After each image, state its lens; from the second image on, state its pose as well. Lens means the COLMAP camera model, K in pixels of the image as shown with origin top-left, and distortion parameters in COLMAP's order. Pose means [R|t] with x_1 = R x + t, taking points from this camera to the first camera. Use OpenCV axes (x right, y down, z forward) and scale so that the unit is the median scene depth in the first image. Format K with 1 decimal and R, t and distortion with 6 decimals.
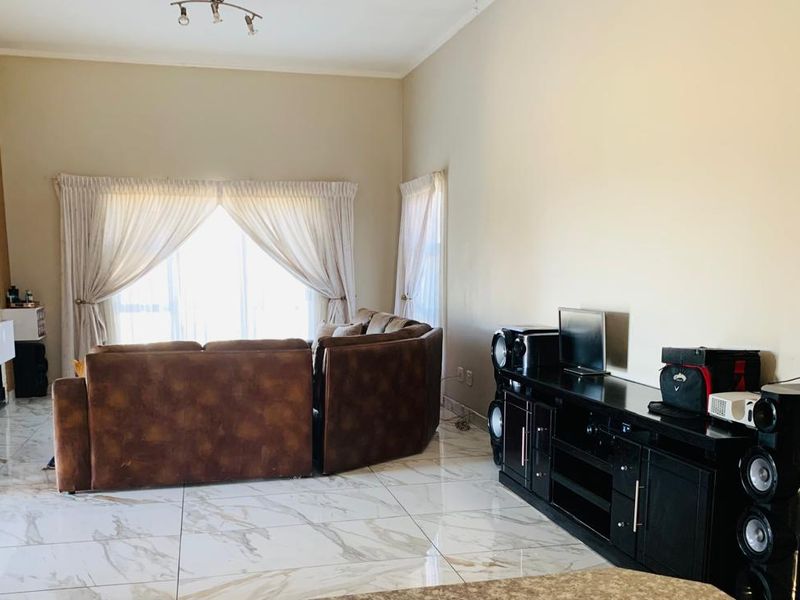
lens RADIAL K [[804.7, 0, 393.2], [0, 804.7, 378.0], [0, 0, 1]] dist [0.016465, 0.000000]
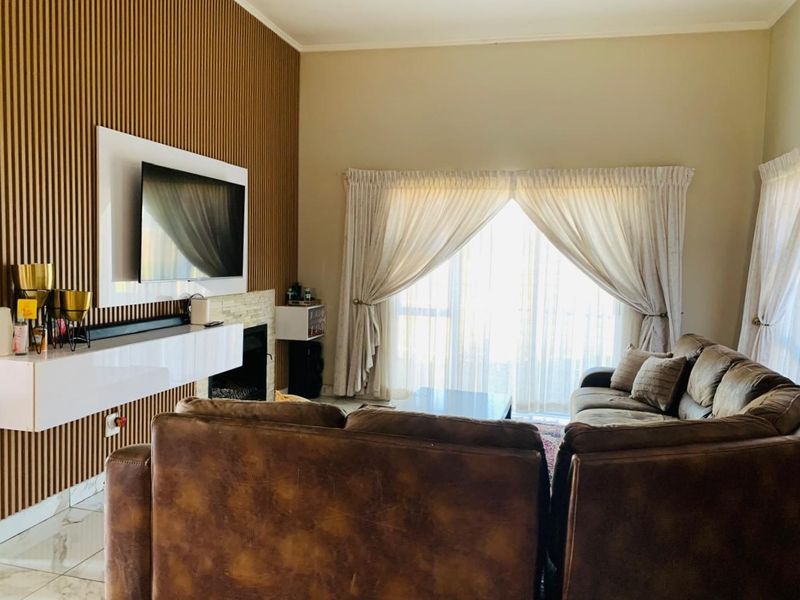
lens RADIAL K [[615.5, 0, 396.0], [0, 615.5, 293.4], [0, 0, 1]] dist [0.042905, -0.054053]
pose [[0.874667, 0.054035, -0.481704, -0.003622], [-0.096499, 0.993286, -0.063799, -0.092189], [0.475022, 0.102287, 0.874009, 0.574080]]
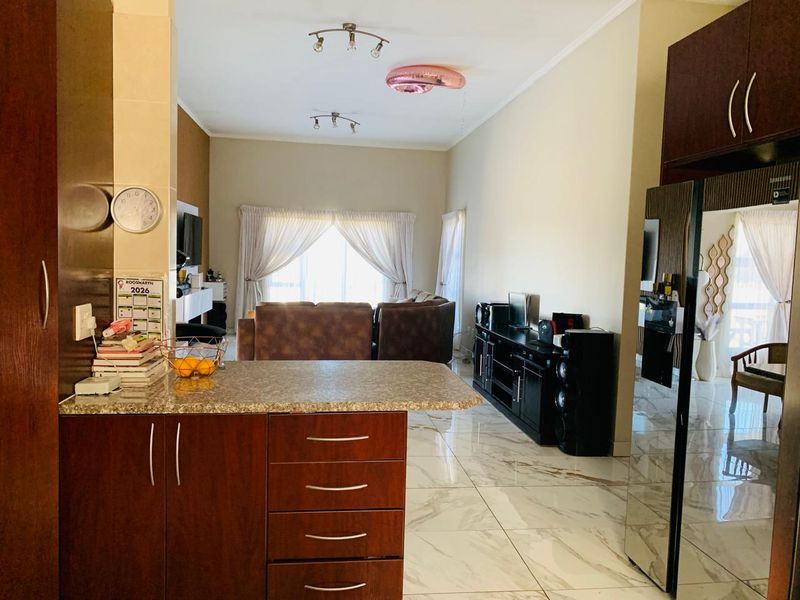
lens RADIAL K [[615.5, 0, 395.5], [0, 615.5, 297.3], [0, 0, 1]] dist [0.042905, -0.054053]
pose [[0.992423, 0.038357, -0.116731, 0.103368], [-0.047314, 0.996064, -0.074948, 0.037272], [0.113397, 0.079903, 0.990332, -0.358045]]
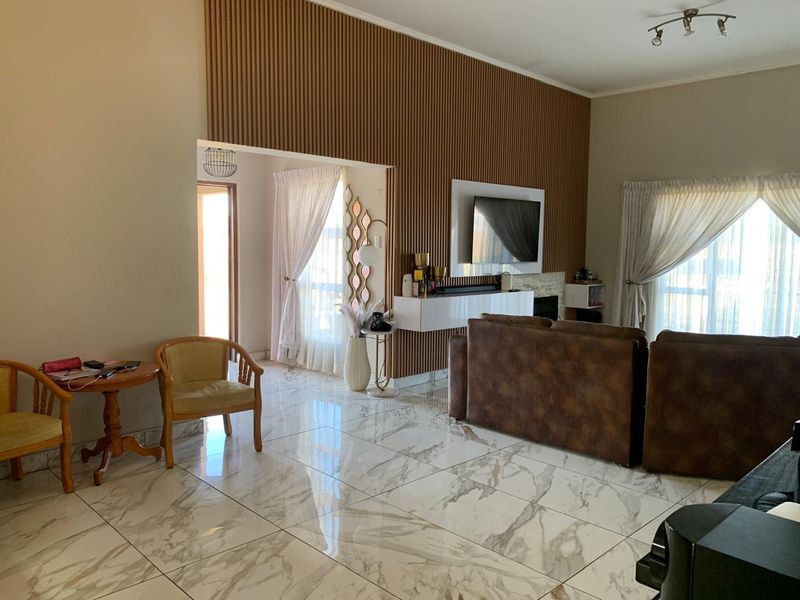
lens RADIAL K [[615.5, 0, 399.8], [0, 615.5, 285.9], [0, 0, 1]] dist [0.042905, -0.054053]
pose [[0.497536, 0.065856, -0.864940, 0.380495], [-0.136192, 0.990678, -0.002912, -0.055709], [0.856685, 0.119247, 0.501867, 0.324662]]
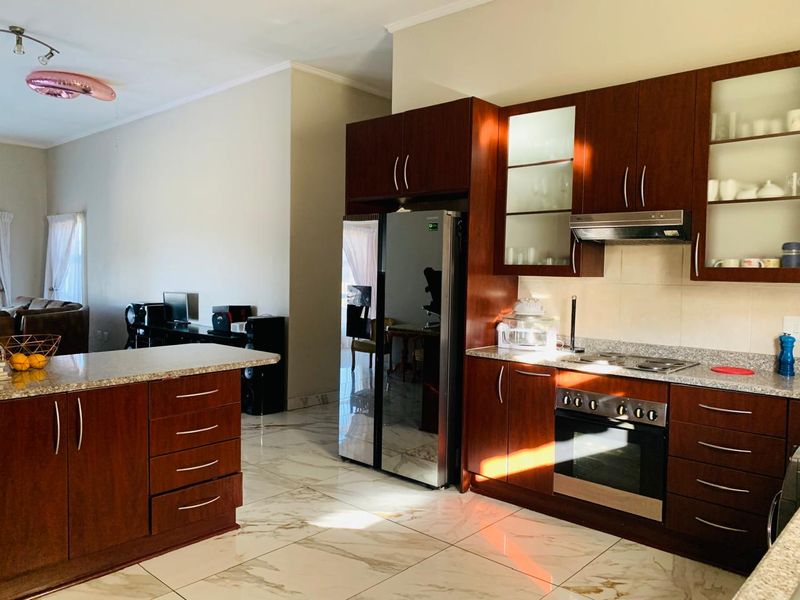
lens RADIAL K [[615.5, 0, 395.9], [0, 615.5, 294.7], [0, 0, 1]] dist [0.042905, -0.054053]
pose [[0.834734, -0.008801, 0.550583, -0.139262], [0.062255, 0.994970, -0.078479, 0.067730], [-0.547123, 0.099785, 0.831083, -0.522403]]
